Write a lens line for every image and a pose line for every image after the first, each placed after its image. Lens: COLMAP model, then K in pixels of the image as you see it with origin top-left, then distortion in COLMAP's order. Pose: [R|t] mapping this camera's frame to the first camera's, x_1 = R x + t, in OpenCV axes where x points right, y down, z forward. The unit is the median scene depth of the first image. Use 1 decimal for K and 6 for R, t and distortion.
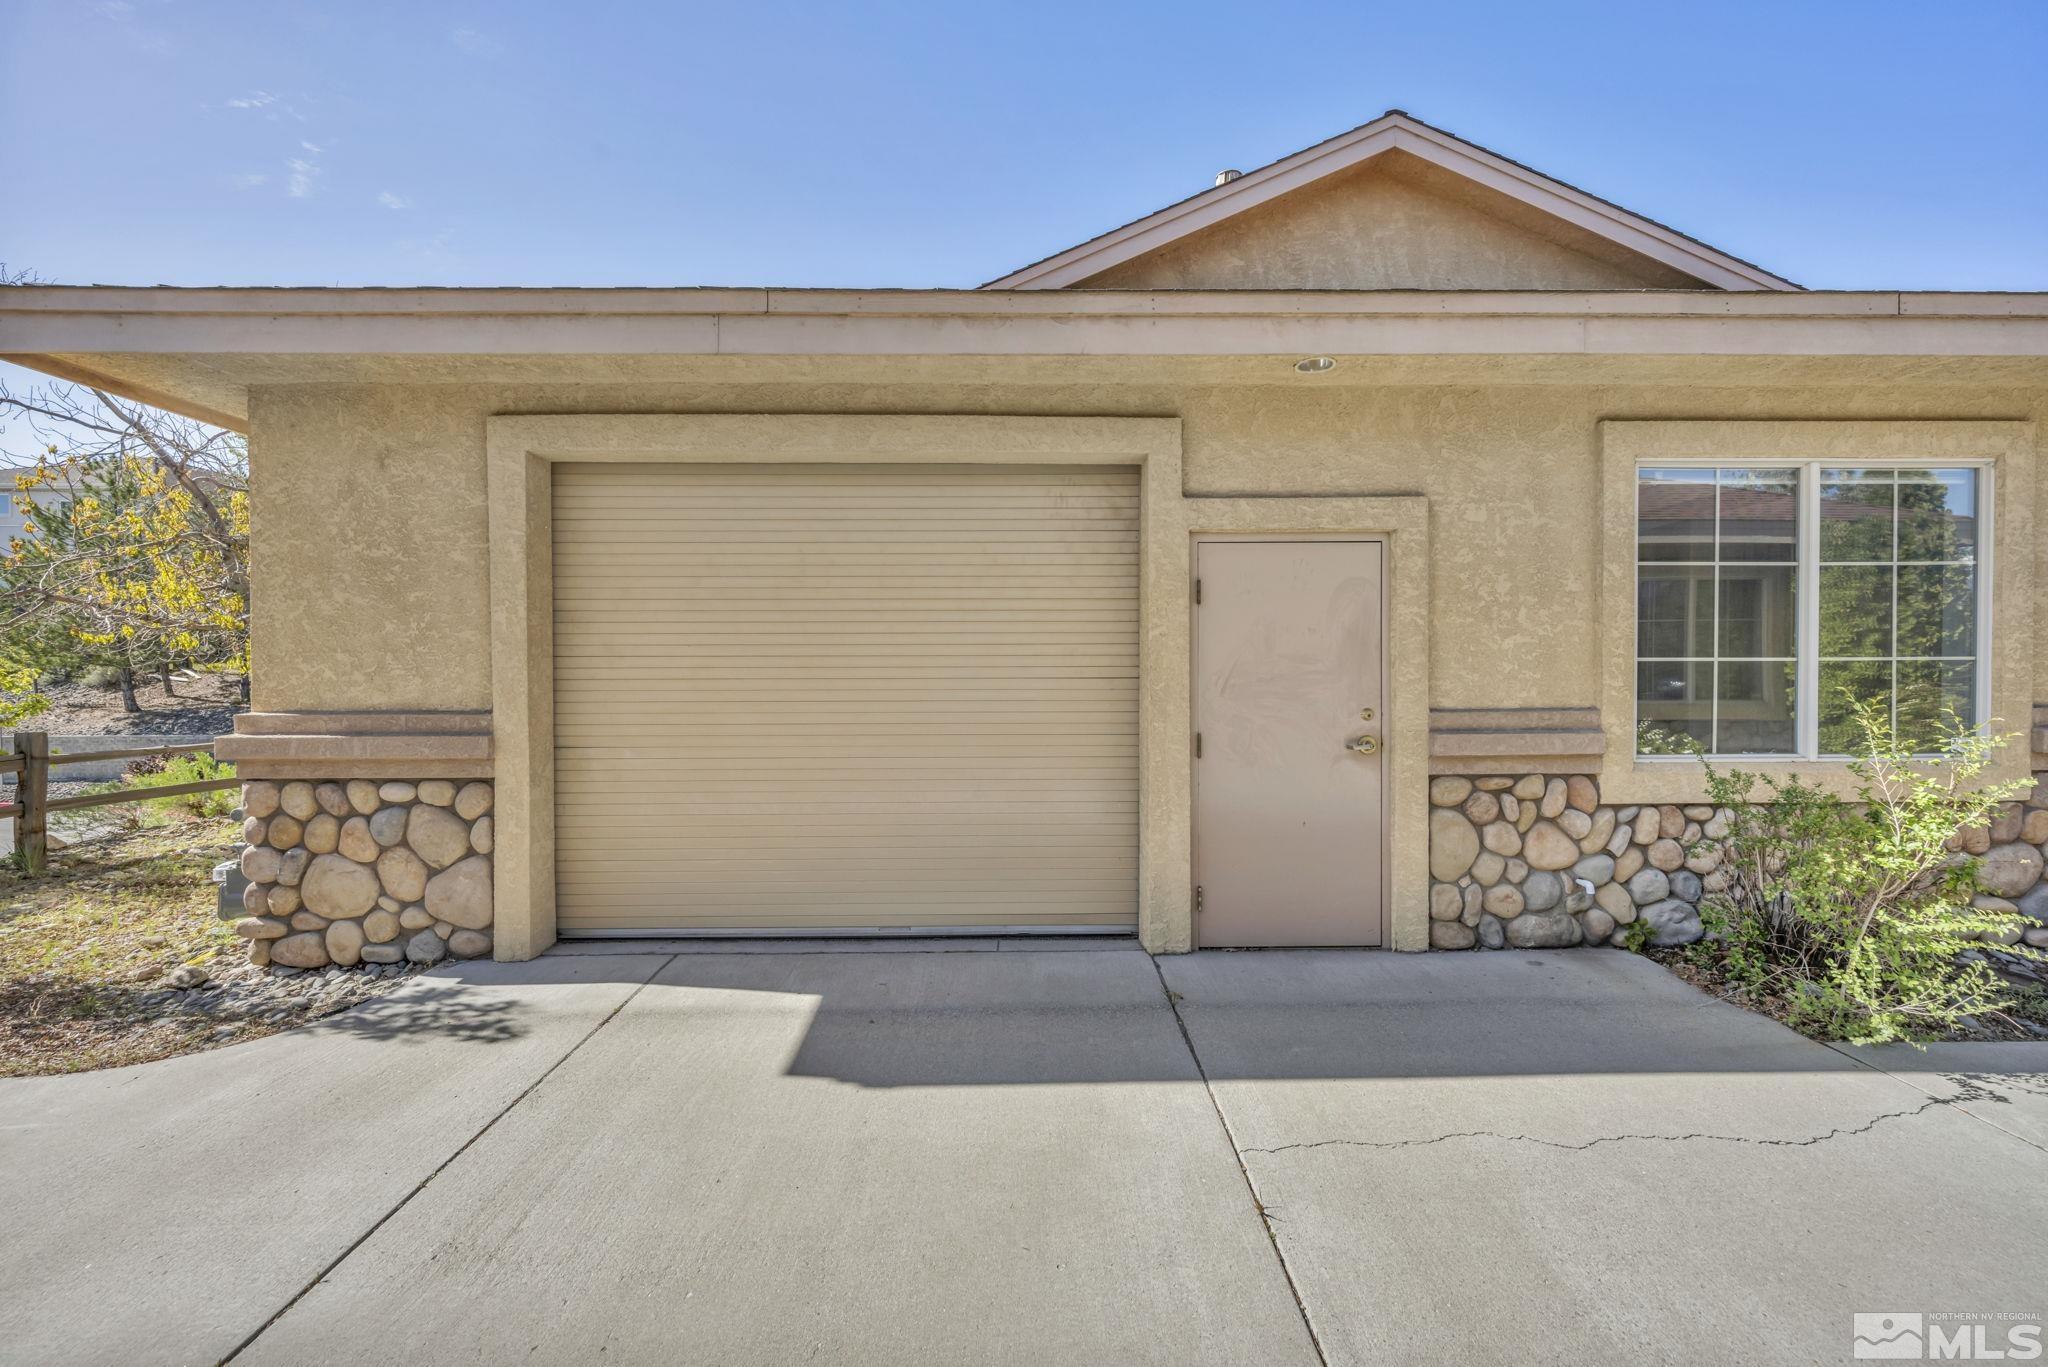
lens RADIAL K [[845.4, 0, 1022.1], [0, 845.4, 678.3], [0, 0, 1]] dist [0.000330, -0.000615]
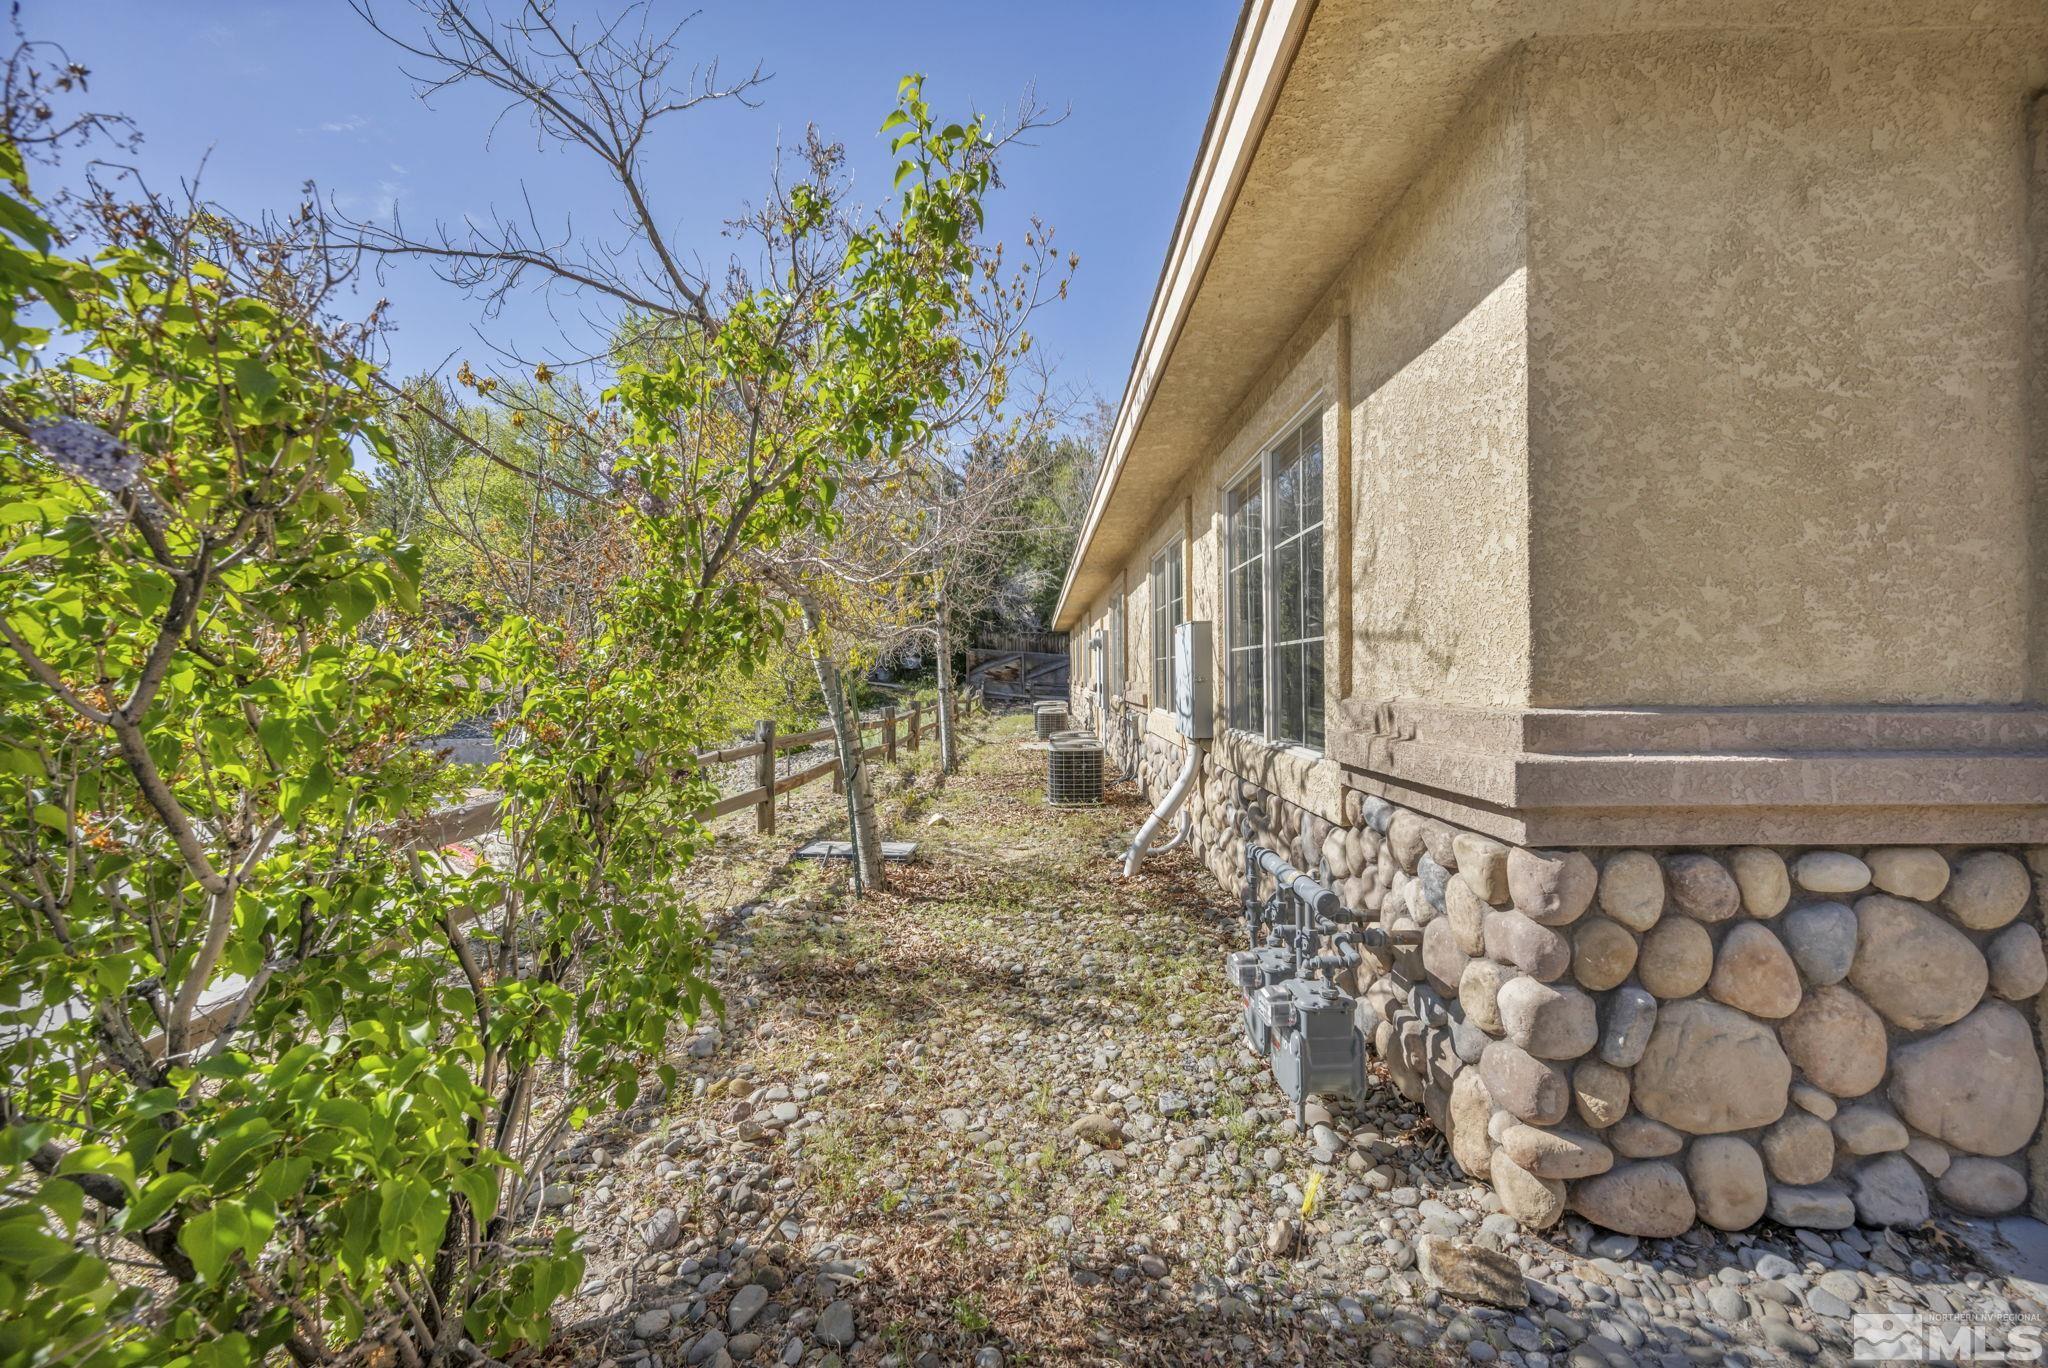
lens RADIAL K [[813.1, 0, 1056.4], [0, 813.1, 675.9], [0, 0, 1]] dist [-0.001918, 0.001016]
pose [[0.999961, -0.003005, -0.008247, -1.180884], [0.002959, 0.999980, -0.005522, 0.023220], [0.008263, 0.005497, 0.999951, 0.528907]]
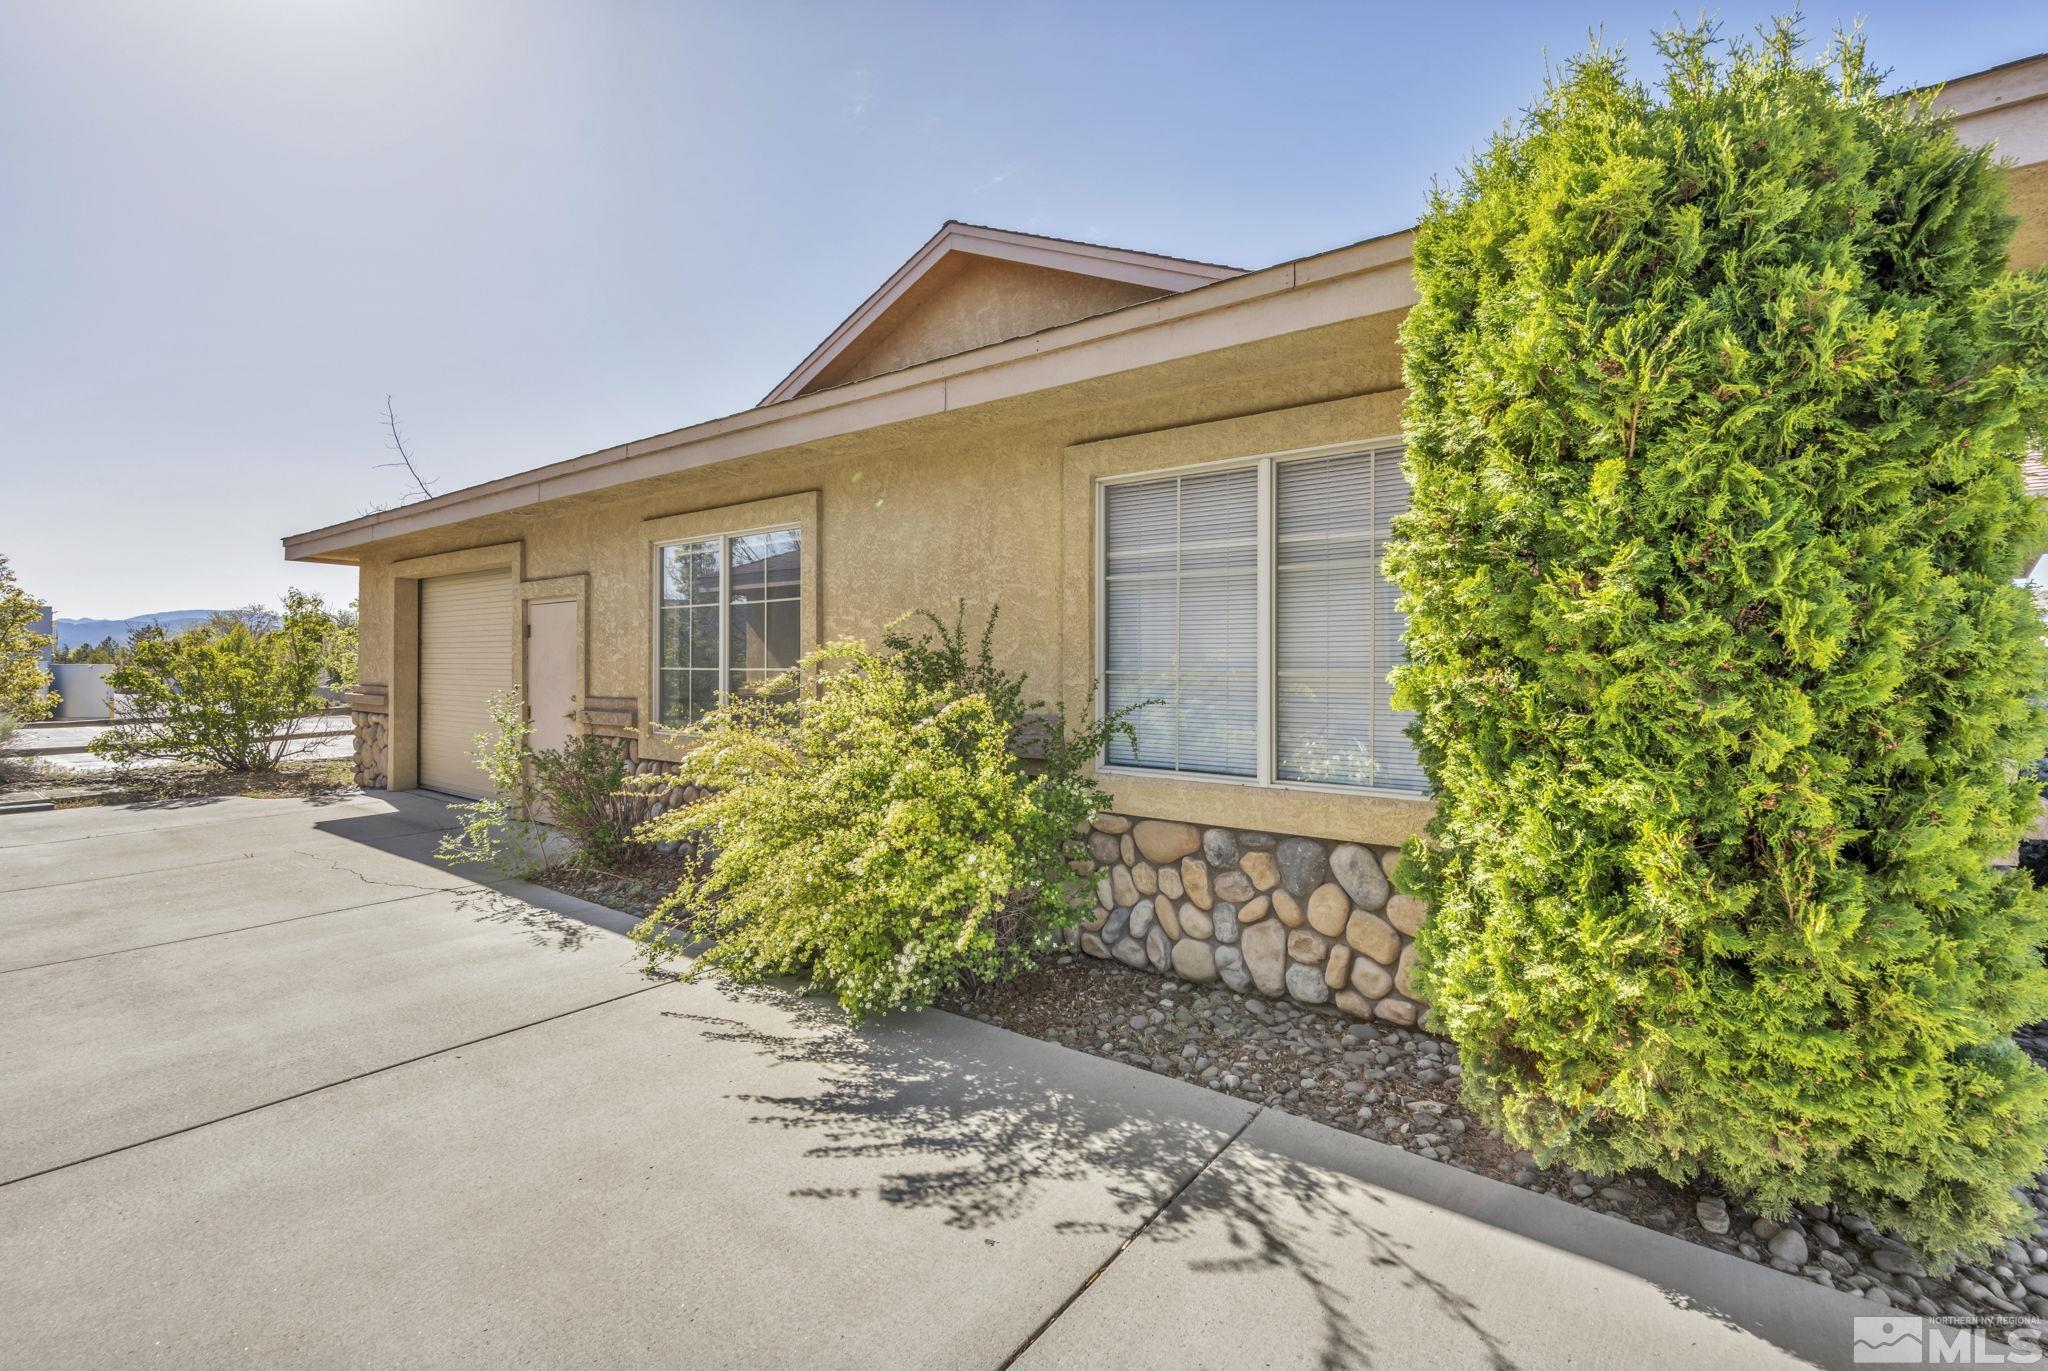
lens RADIAL K [[865.6, 0, 1047.4], [0, 865.6, 658.4], [0, 0, 1]] dist [-0.001120, -0.000914]
pose [[0.806770, 0.002253, -0.590861, 2.311254], [-0.009211, 0.999919, -0.008764, -0.034617], [0.590794, 0.012513, 0.806726, 0.117504]]
